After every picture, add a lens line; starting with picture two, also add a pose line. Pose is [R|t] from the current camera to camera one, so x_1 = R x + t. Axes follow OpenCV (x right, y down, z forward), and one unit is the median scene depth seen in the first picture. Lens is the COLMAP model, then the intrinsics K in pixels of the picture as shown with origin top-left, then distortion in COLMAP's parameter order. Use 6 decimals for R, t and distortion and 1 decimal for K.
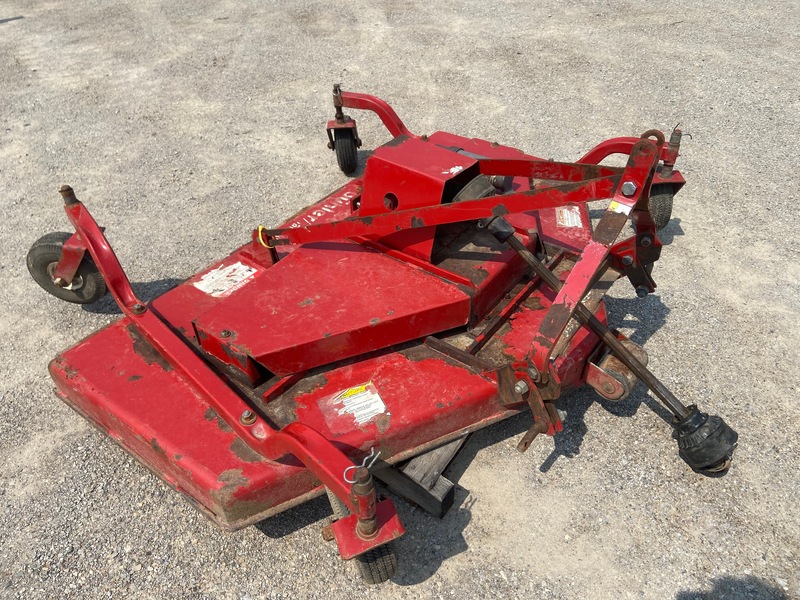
lens RADIAL K [[604.2, 0, 399.1], [0, 604.2, 295.3], [0, 0, 1]] dist [0.105331, -0.124874]
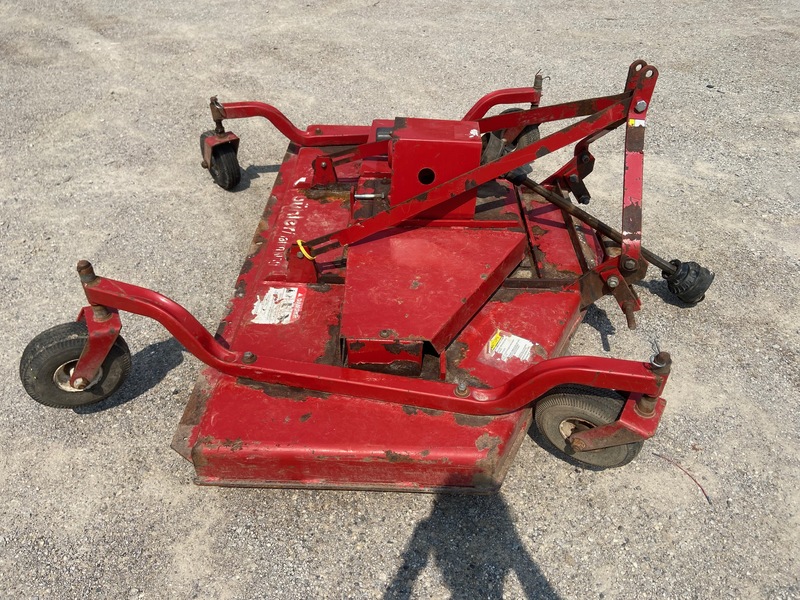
lens RADIAL K [[604.2, 0, 396.4], [0, 604.2, 292.5], [0, 0, 1]] dist [0.105331, -0.124874]
pose [[0.820599, -0.337388, 0.461288, -0.587546], [0.339092, 0.937154, 0.082218, -0.064086], [-0.460037, 0.088951, 0.883433, 0.083320]]
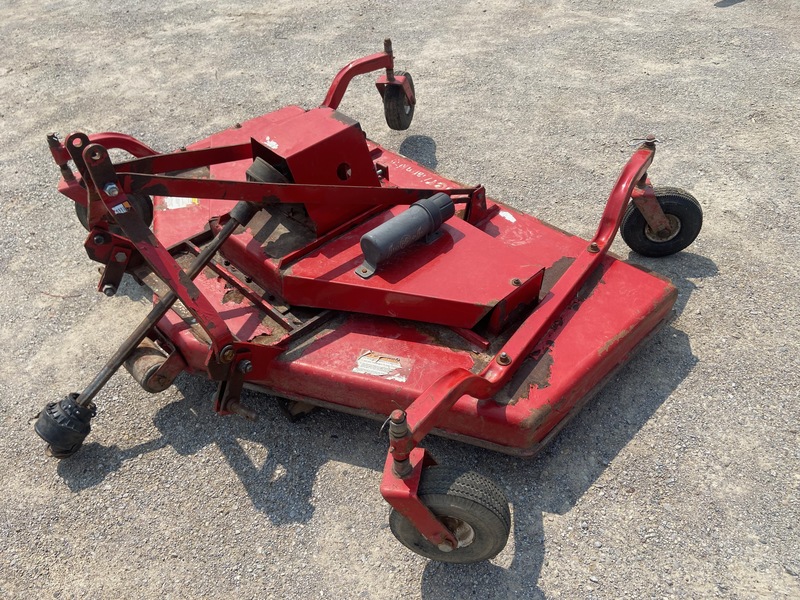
lens RADIAL K [[604.2, 0, 401.7], [0, 604.2, 305.0], [0, 0, 1]] dist [0.105331, -0.124874]
pose [[-0.162359, 0.680006, -0.715005, 0.894851], [-0.577286, 0.522204, 0.627729, -0.766492], [0.800238, 0.514680, 0.307774, 0.904090]]
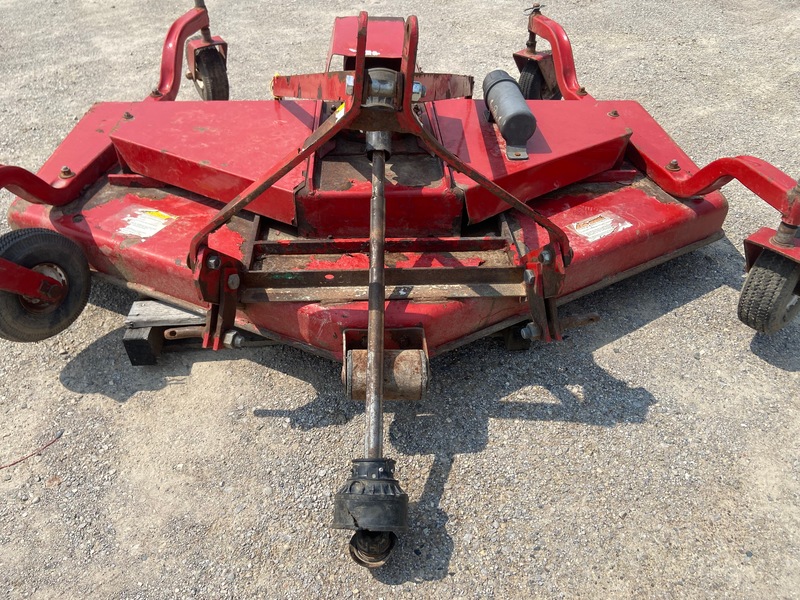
lens RADIAL K [[604.2, 0, 392.8], [0, 604.2, 292.4], [0, 0, 1]] dist [0.105331, -0.124874]
pose [[0.632539, 0.503560, -0.588492, 0.692171], [-0.495827, 0.846976, 0.191801, -0.098115], [0.595022, 0.170468, 0.785423, 0.385842]]
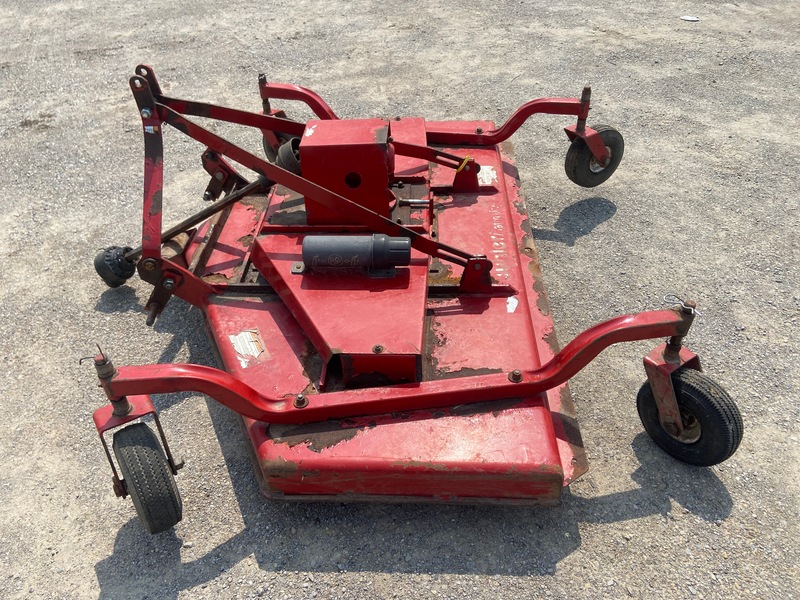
lens RADIAL K [[604.2, 0, 389.0], [0, 604.2, 300.4], [0, 0, 1]] dist [0.105331, -0.124874]
pose [[-0.830176, 0.392823, -0.395598, 0.499149], [-0.309919, 0.264663, 0.913183, -1.111109], [0.463419, 0.880706, -0.097974, 1.327023]]
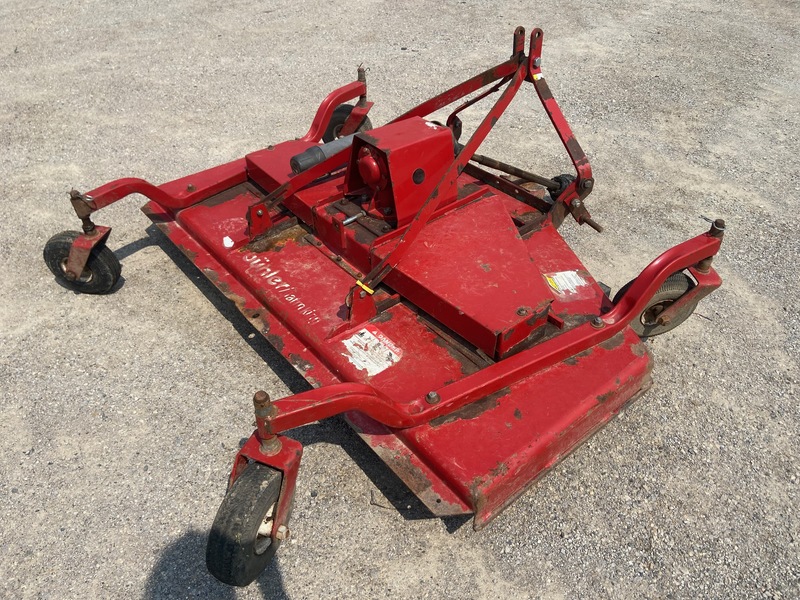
lens RADIAL K [[604.2, 0, 396.0], [0, 604.2, 287.6], [0, 0, 1]] dist [0.105331, -0.124874]
pose [[0.250493, -0.597902, 0.761424, -0.949222], [0.616291, 0.705034, 0.350874, -0.406034], [-0.746618, 0.381368, 0.545087, 0.463792]]
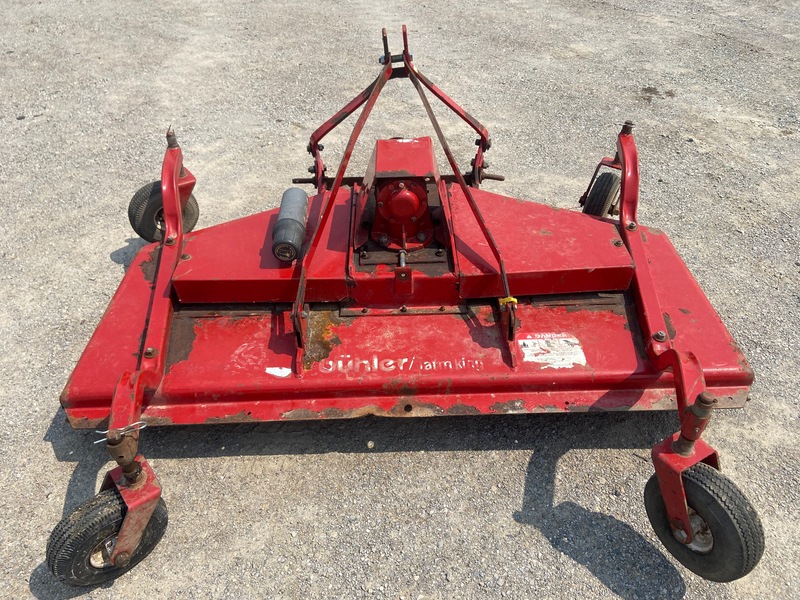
lens RADIAL K [[604.2, 0, 393.5], [0, 604.2, 292.1], [0, 0, 1]] dist [0.105331, -0.124874]
pose [[-0.607551, -0.487427, 0.627133, -0.700031], [0.516236, 0.357732, 0.778157, -0.931718], [-0.603641, 0.796519, 0.034287, 1.093017]]
